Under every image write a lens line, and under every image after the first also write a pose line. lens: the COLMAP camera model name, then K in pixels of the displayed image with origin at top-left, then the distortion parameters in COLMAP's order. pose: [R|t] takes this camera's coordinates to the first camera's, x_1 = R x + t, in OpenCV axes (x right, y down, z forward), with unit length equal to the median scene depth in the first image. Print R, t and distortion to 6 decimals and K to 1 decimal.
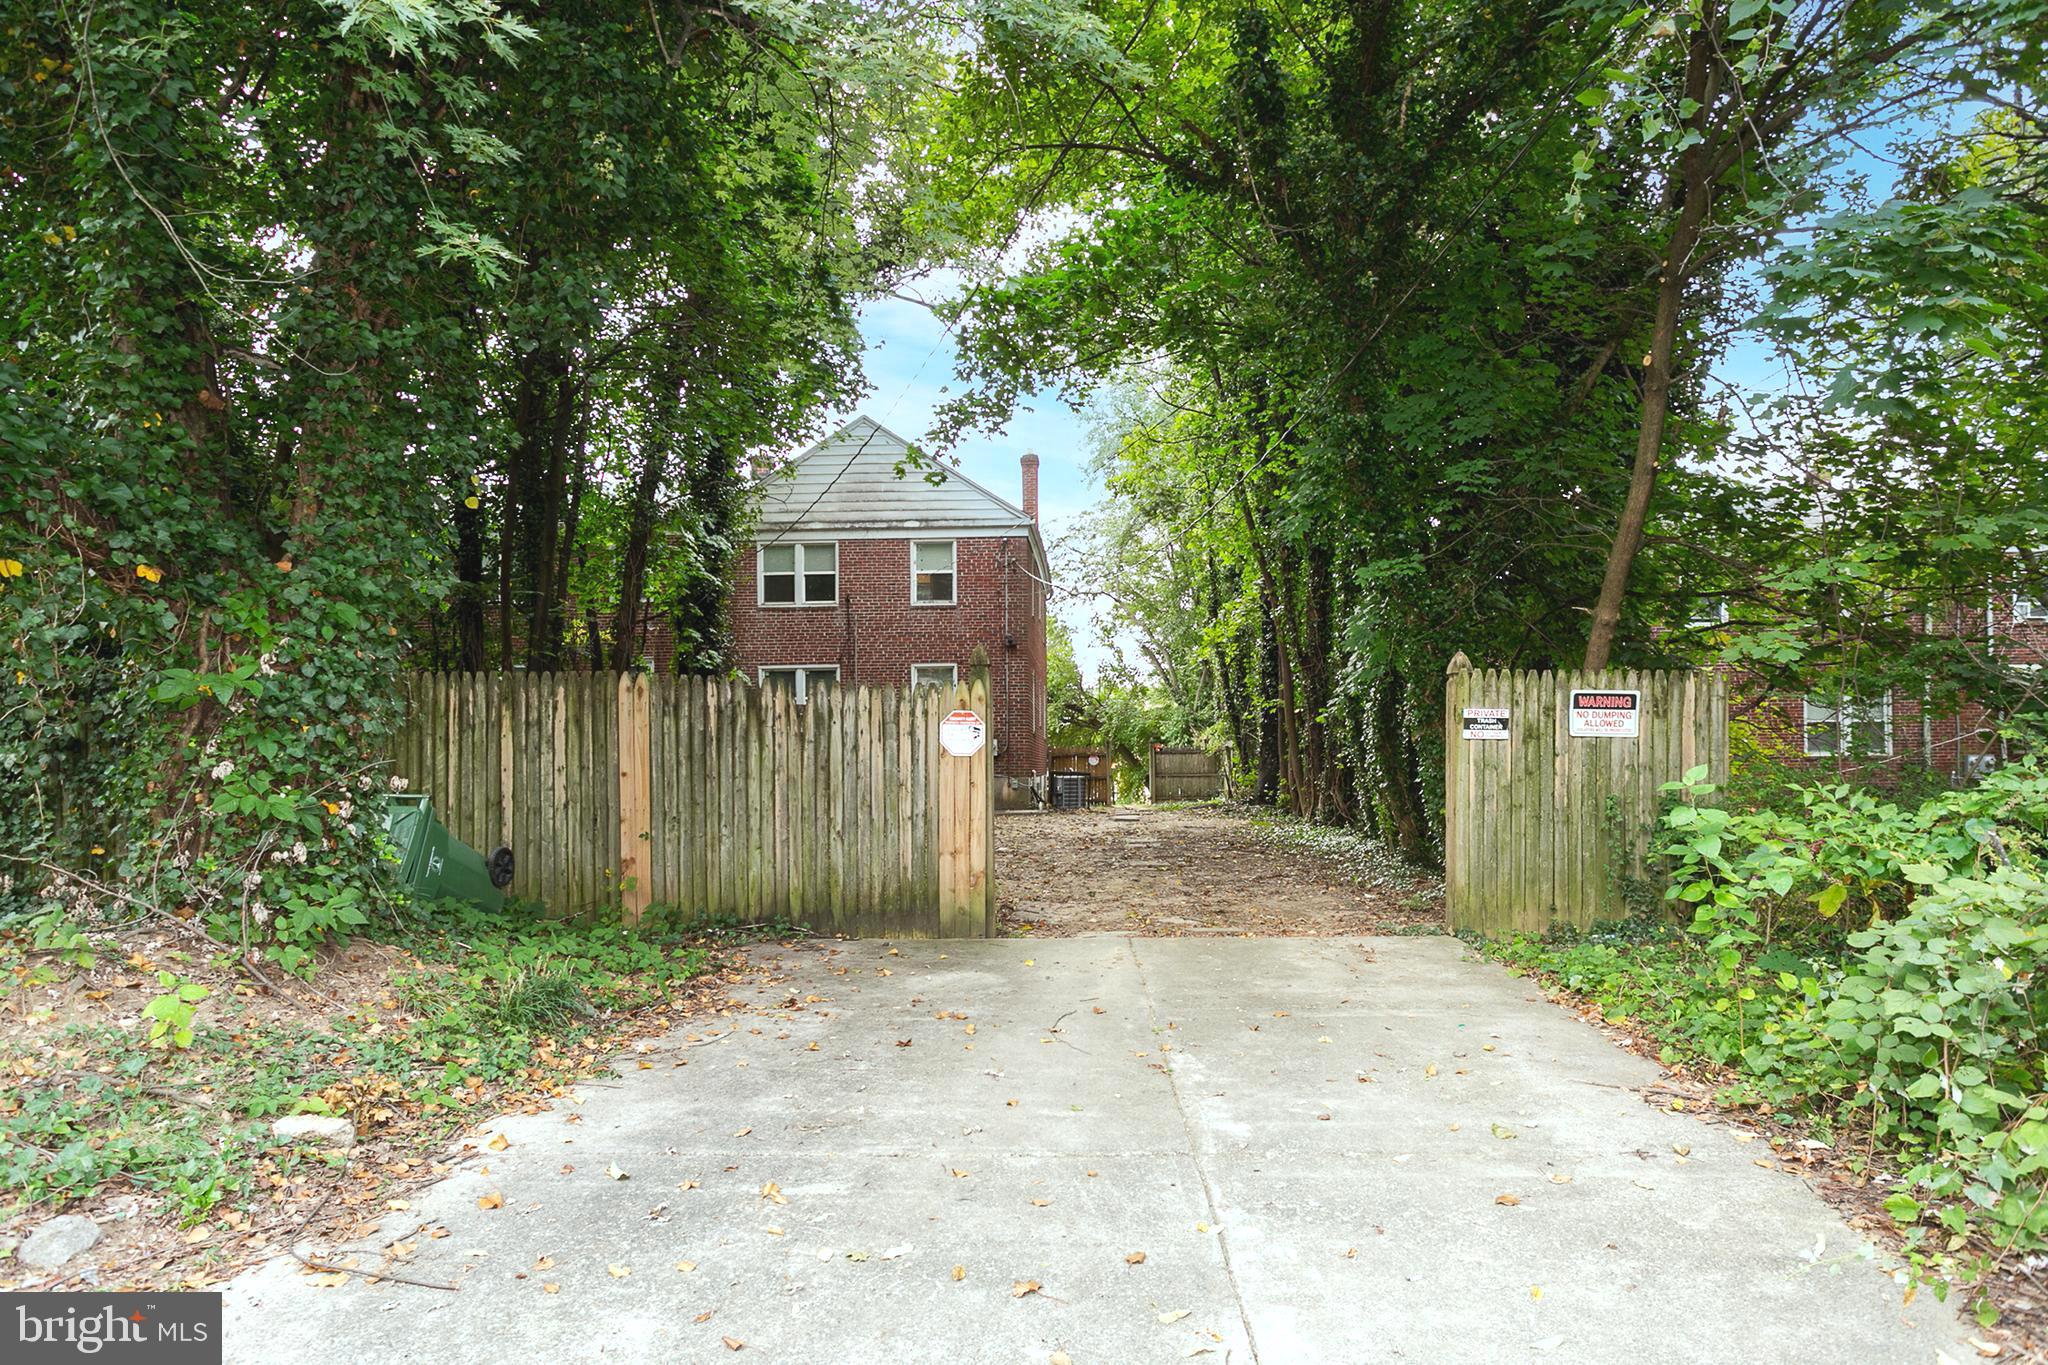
lens RADIAL K [[1300.8, 0, 1023.4], [0, 1300.8, 689.6], [0, 0, 1]] dist [0.000013, 0.000001]
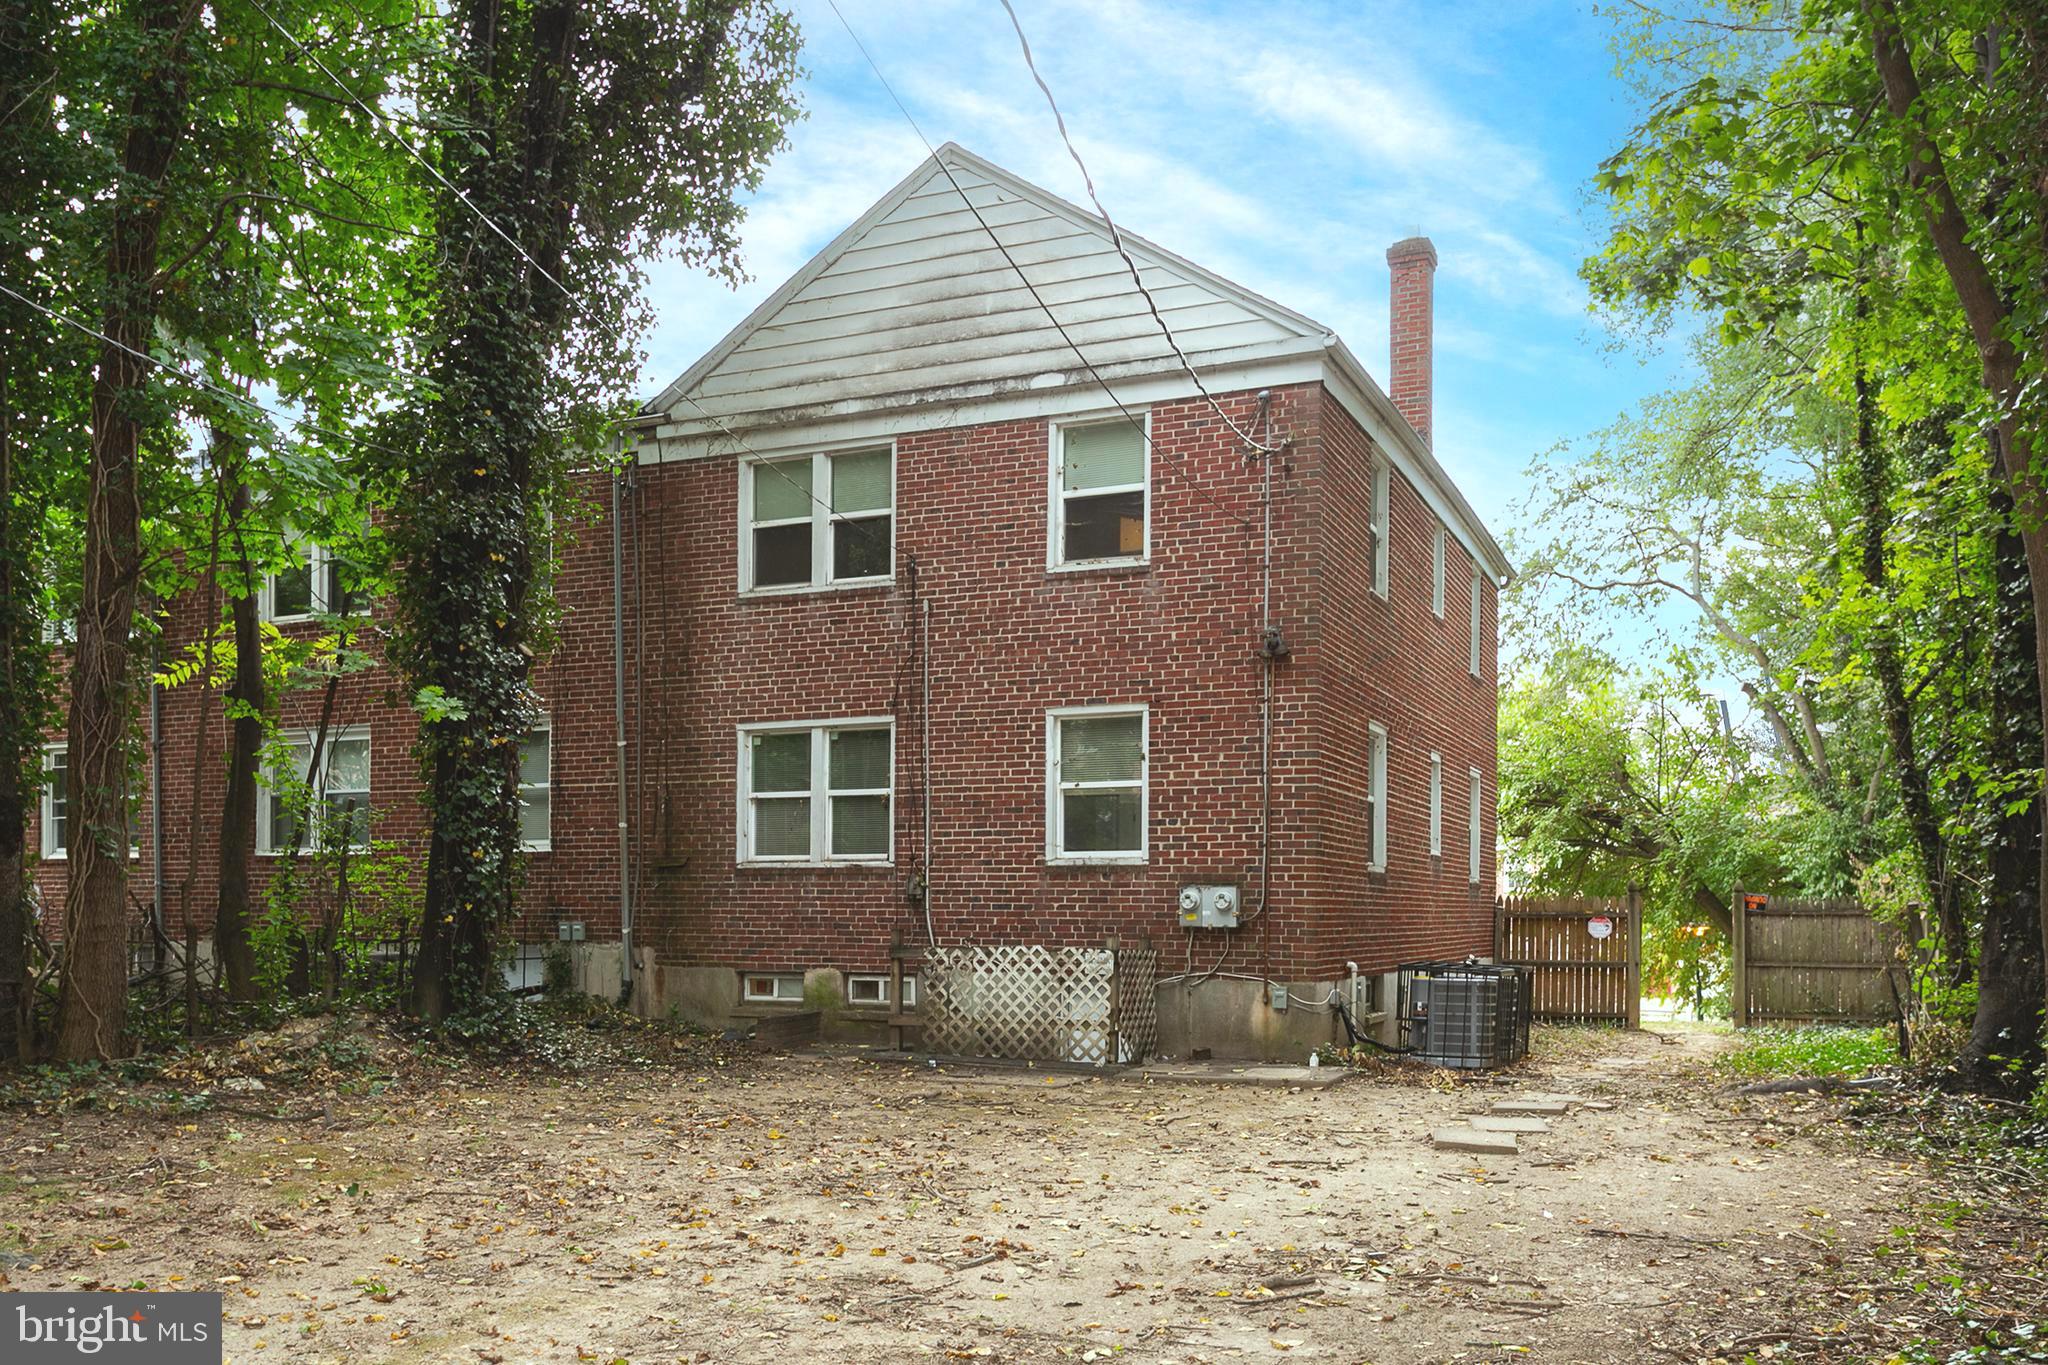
lens RADIAL K [[1649.0, 0, 1017.2], [0, 1649.0, 852.9], [0, 0, 1]] dist [0.036875, 0.000799]
pose [[0.925611, 0.001246, -0.378475, 0.110046], [0.009938, 0.999570, 0.027595, 0.012158], [0.378347, -0.029304, 0.925200, 0.488755]]
